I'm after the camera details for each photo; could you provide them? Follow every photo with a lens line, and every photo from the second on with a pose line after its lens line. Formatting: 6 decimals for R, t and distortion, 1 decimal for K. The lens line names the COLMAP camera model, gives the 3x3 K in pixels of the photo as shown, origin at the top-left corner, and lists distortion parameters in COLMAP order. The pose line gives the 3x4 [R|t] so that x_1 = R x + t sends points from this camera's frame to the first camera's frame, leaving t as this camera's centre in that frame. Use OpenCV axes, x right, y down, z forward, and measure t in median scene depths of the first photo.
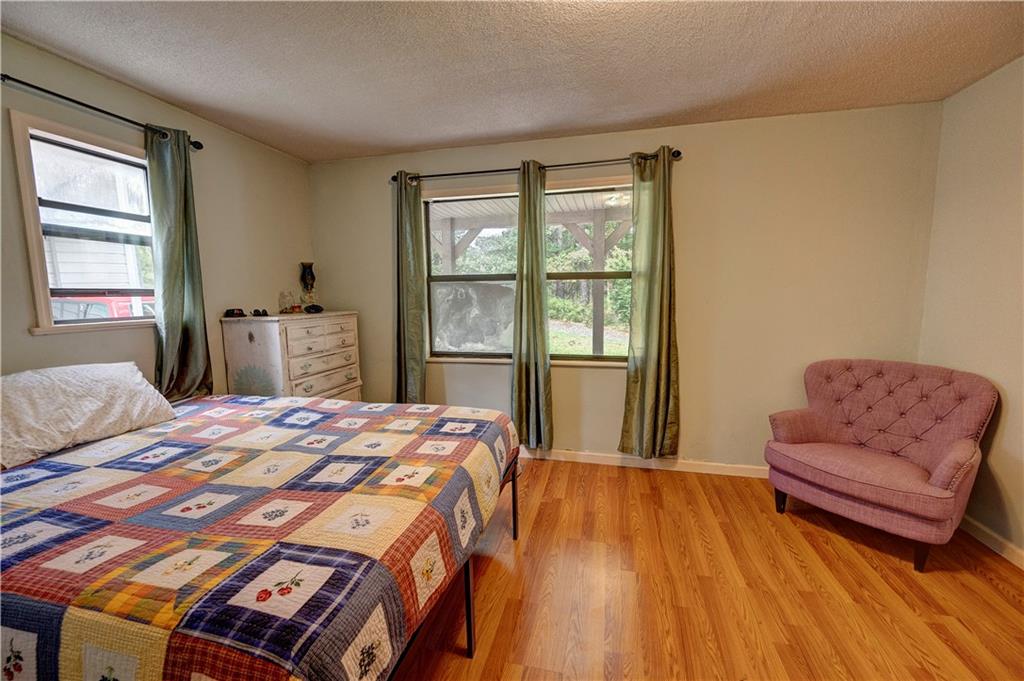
lens RADIAL K [[405.7, 0, 517.8], [0, 405.7, 337.6], [0, 0, 1]] dist [-0.002621, 0.000123]
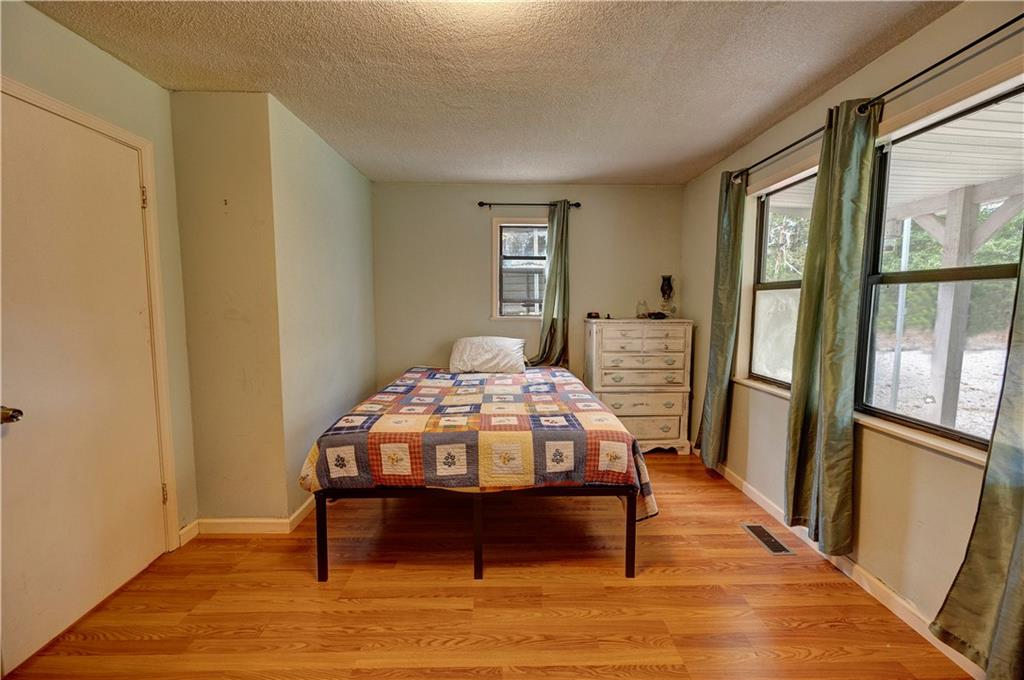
lens RADIAL K [[405.7, 0, 517.3], [0, 405.7, 341.9], [0, 0, 1]] dist [-0.002621, 0.000123]
pose [[0.250235, 0.107288, -0.962222, 0.612813], [-0.109773, 0.990577, 0.081901, -0.057074], [0.961942, 0.085132, 0.259654, 0.386680]]
